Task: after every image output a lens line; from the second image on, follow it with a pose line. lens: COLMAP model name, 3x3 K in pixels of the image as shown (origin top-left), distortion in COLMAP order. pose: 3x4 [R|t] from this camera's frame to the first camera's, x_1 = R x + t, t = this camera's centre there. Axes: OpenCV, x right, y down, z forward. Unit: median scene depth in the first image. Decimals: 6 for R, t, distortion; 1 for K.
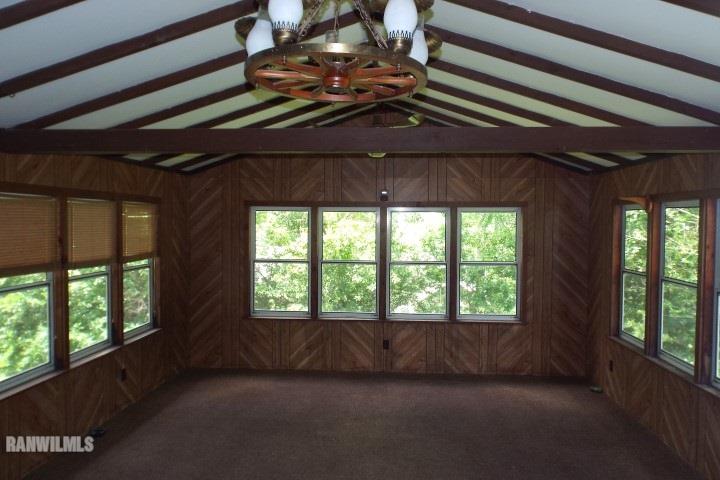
lens RADIAL K [[544.3, 0, 360.3], [0, 544.3, 239.9], [0, 0, 1]] dist [-0.001295, -0.000015]
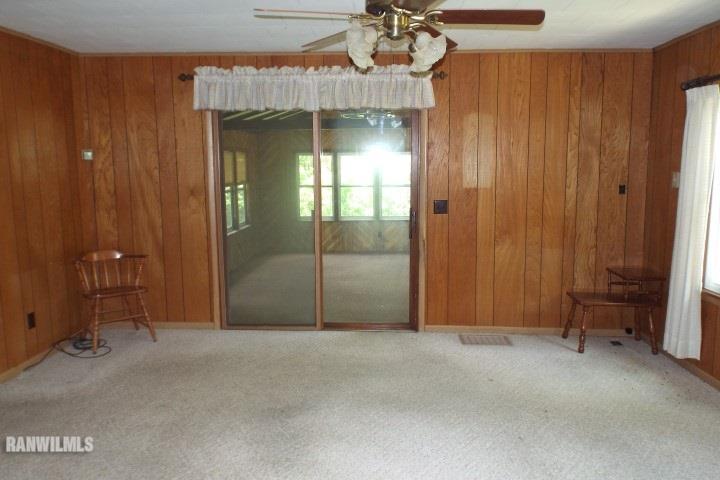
lens RADIAL K [[544.3, 0, 360.1], [0, 544.3, 239.4], [0, 0, 1]] dist [-0.001295, -0.000015]
pose [[0.999354, -0.023587, 0.027098, -0.060430], [0.020856, 0.995066, 0.097003, 0.043196], [-0.029252, -0.096375, 0.994915, -0.687111]]
